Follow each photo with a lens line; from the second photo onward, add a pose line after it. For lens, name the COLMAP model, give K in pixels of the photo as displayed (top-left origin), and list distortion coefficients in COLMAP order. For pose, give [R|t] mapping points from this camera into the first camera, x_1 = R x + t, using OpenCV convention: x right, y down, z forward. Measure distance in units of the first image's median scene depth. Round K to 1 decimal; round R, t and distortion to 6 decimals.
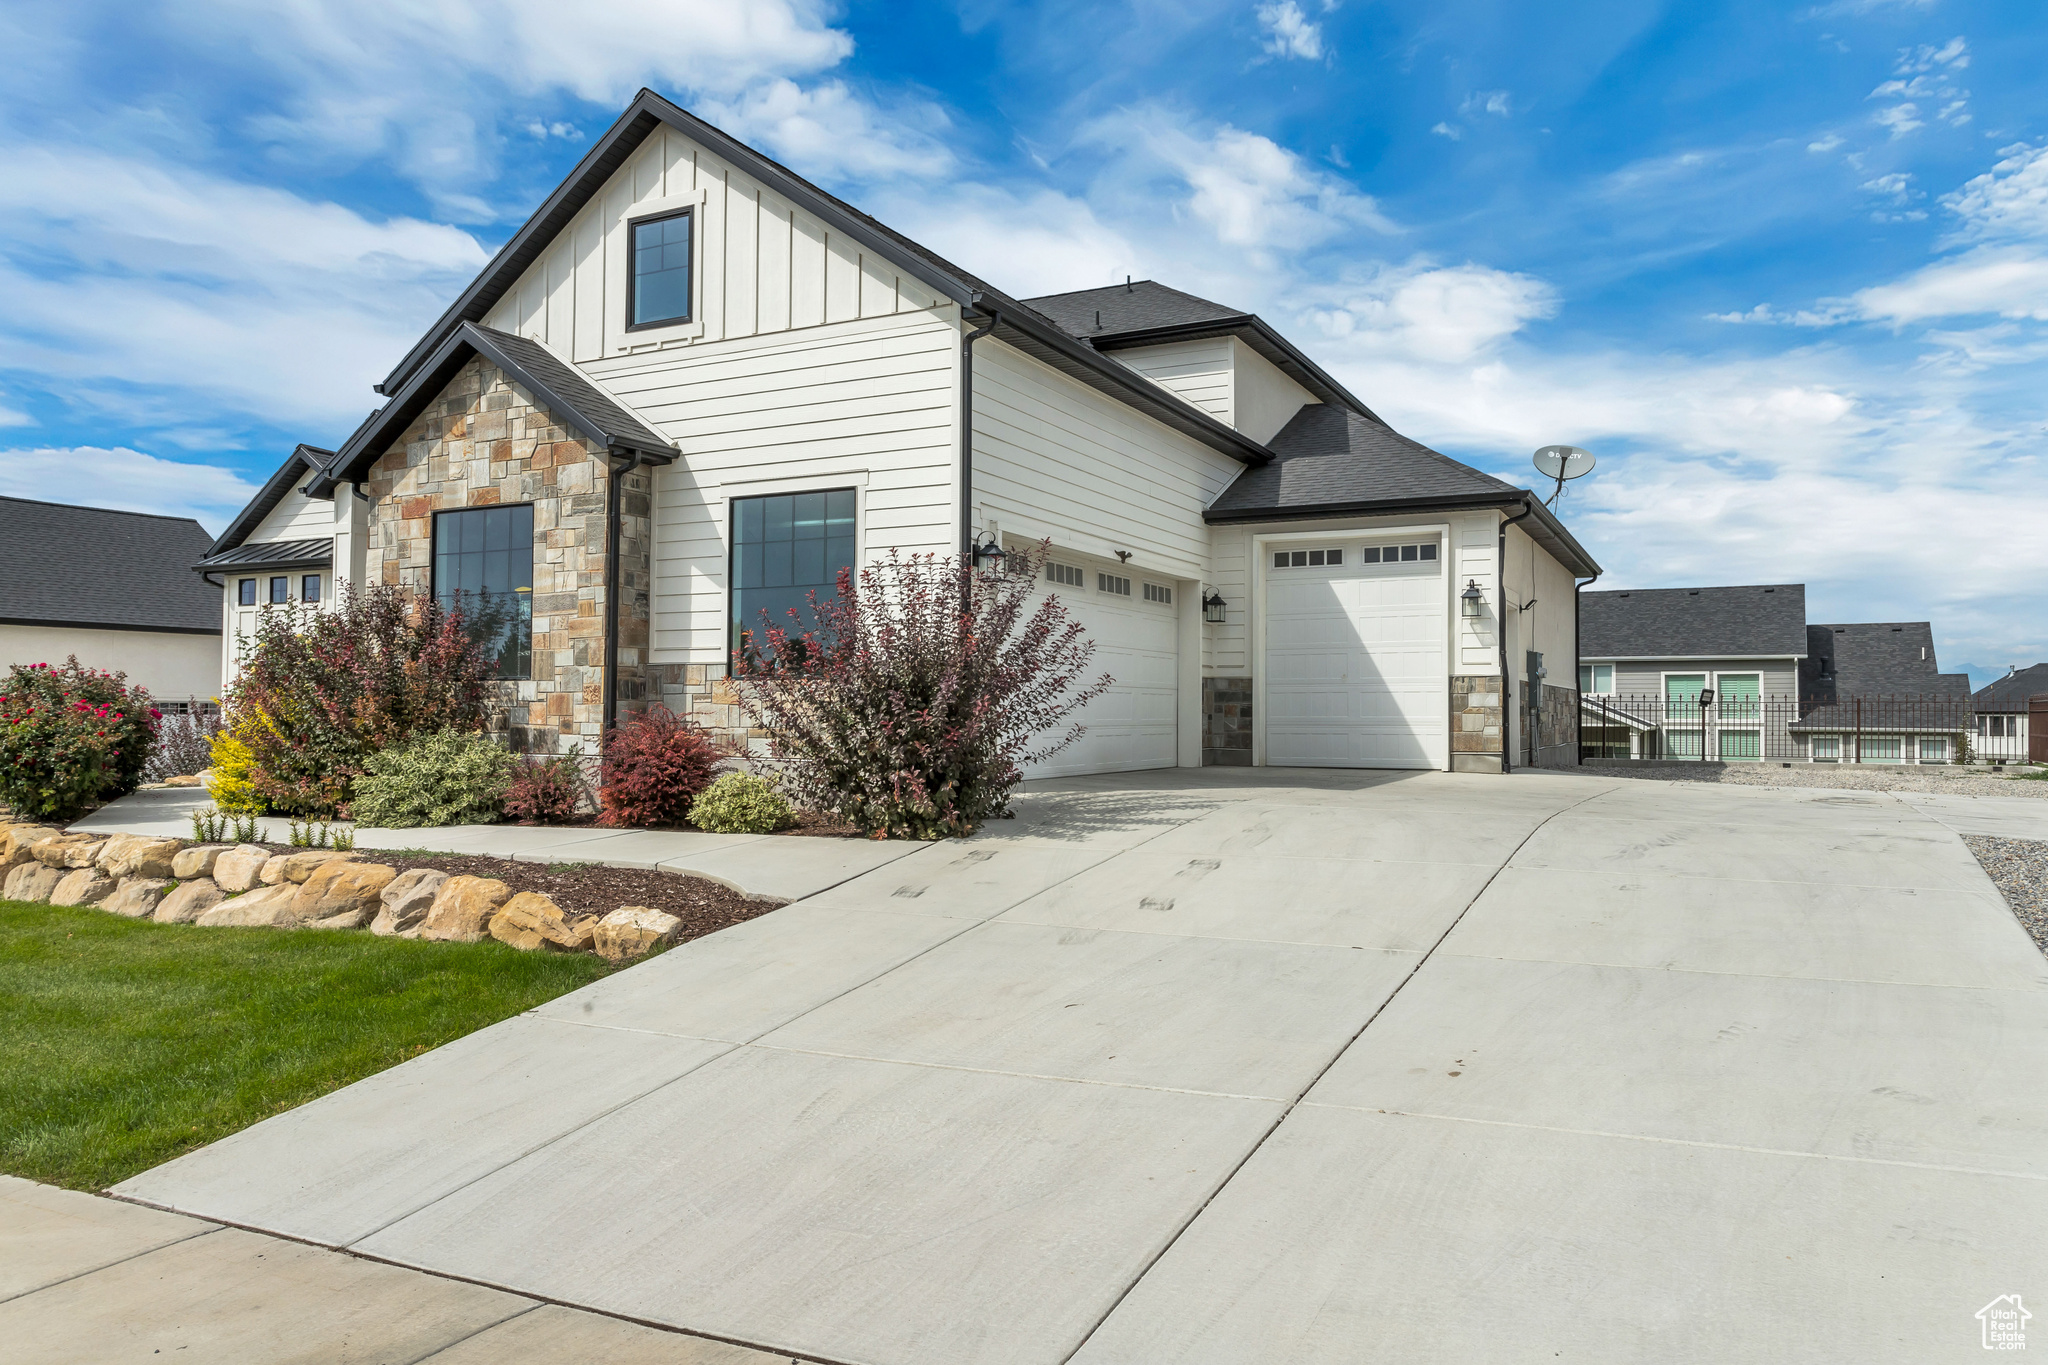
lens RADIAL K [[1452.7, 0, 1012.6], [0, 1452.7, 684.2], [0, 0, 1]] dist [-0.002231, 0.001381]
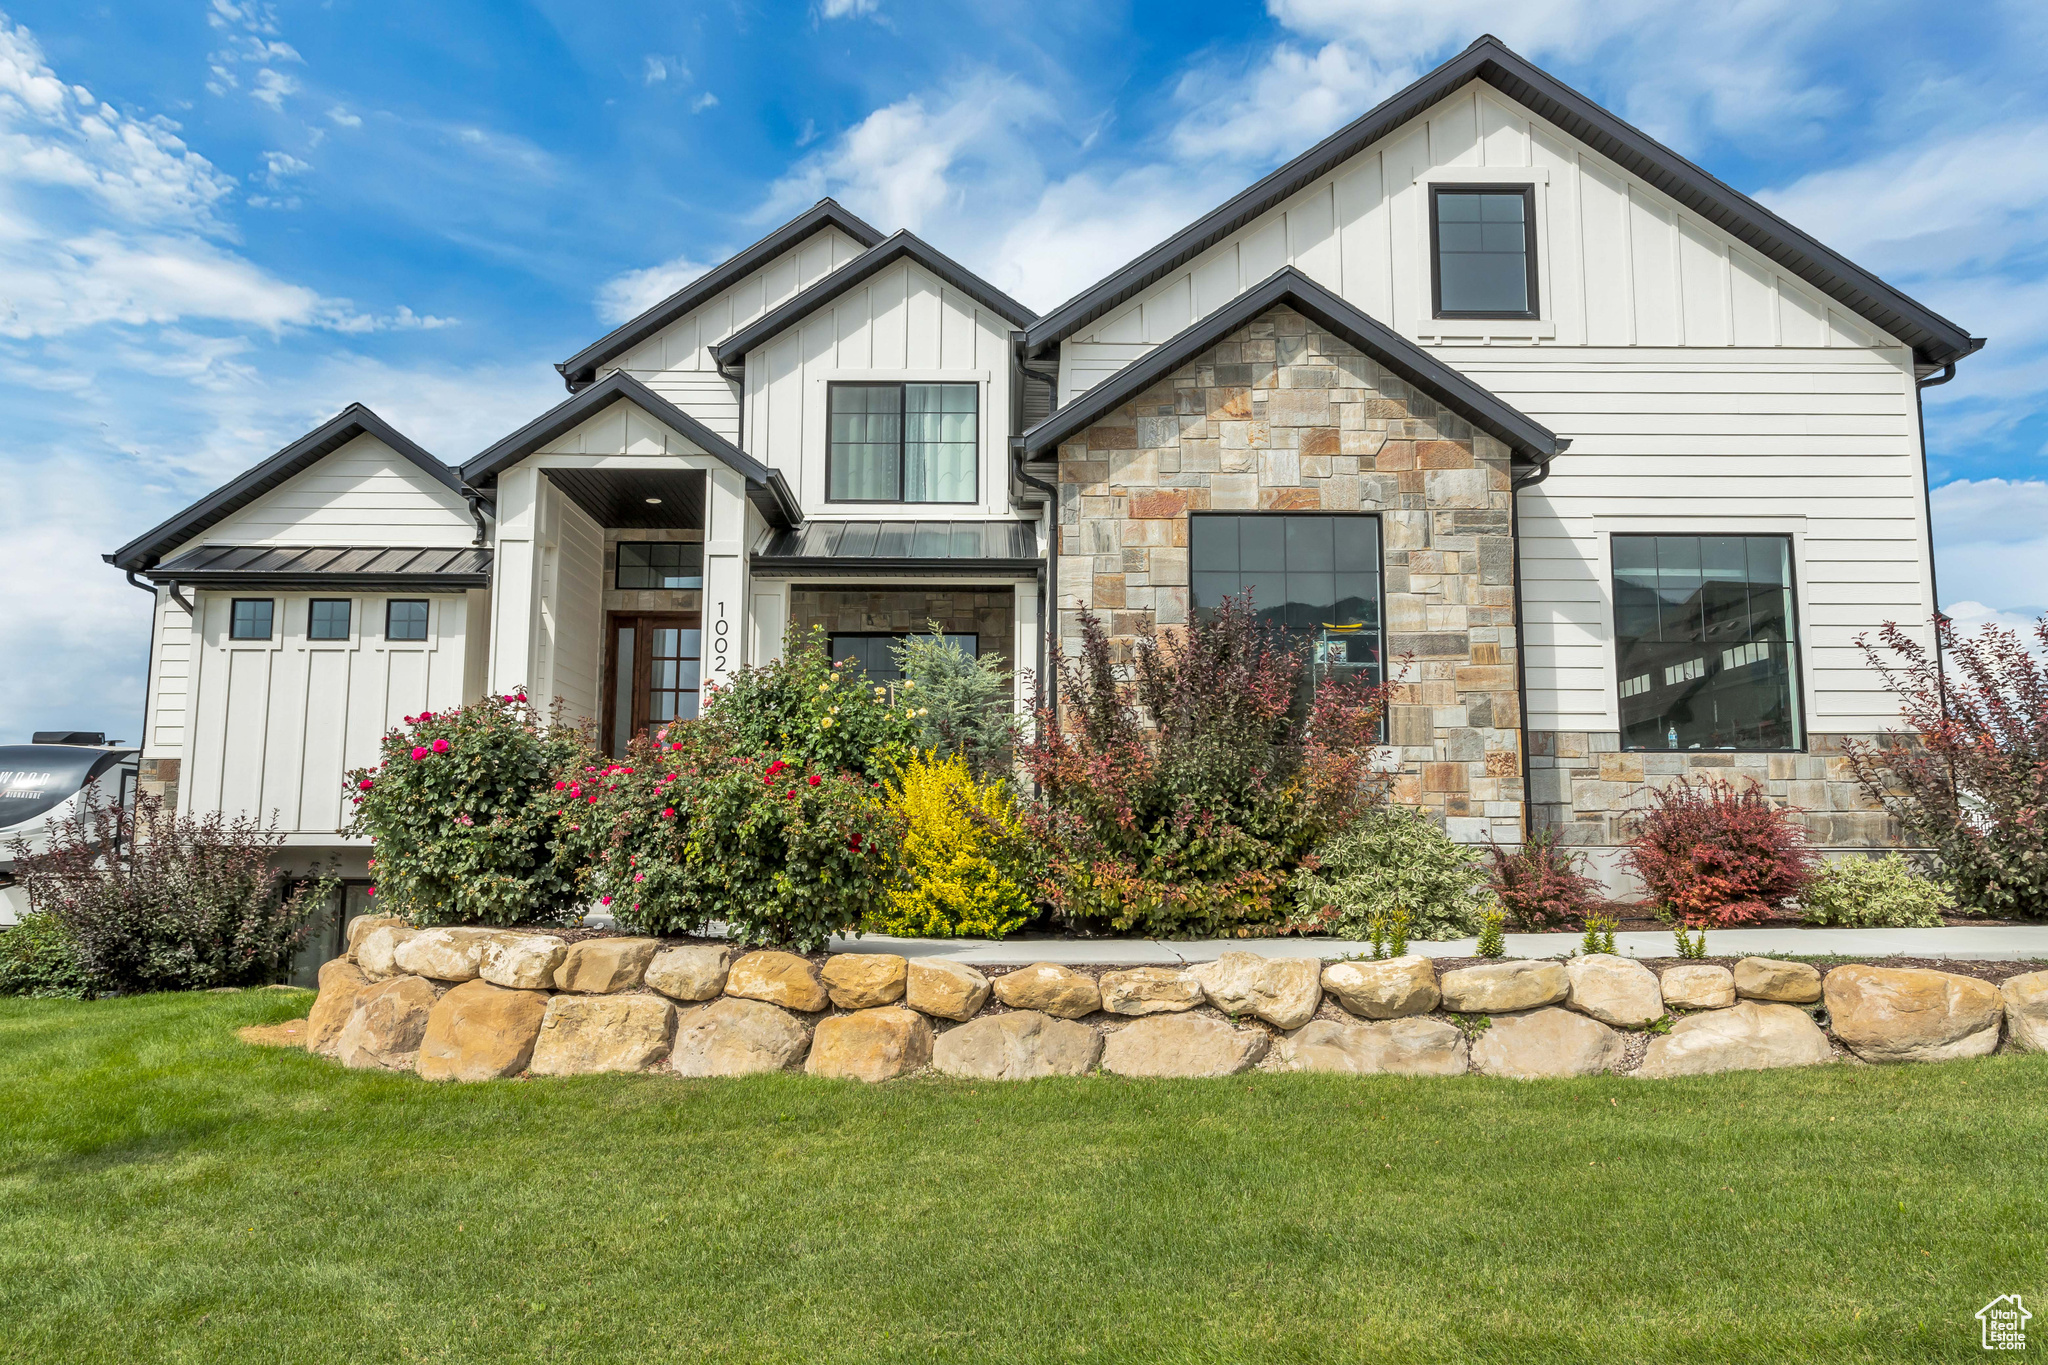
lens RADIAL K [[1554.6, 0, 1090.5], [0, 1554.6, 664.6], [0, 0, 1]] dist [-0.006558, 0.005915]
pose [[0.872211, 0.060625, 0.485358, -0.860845], [-0.008228, 0.993967, -0.109368, 0.045023], [-0.489060, 0.091399, 0.867448, 0.375448]]
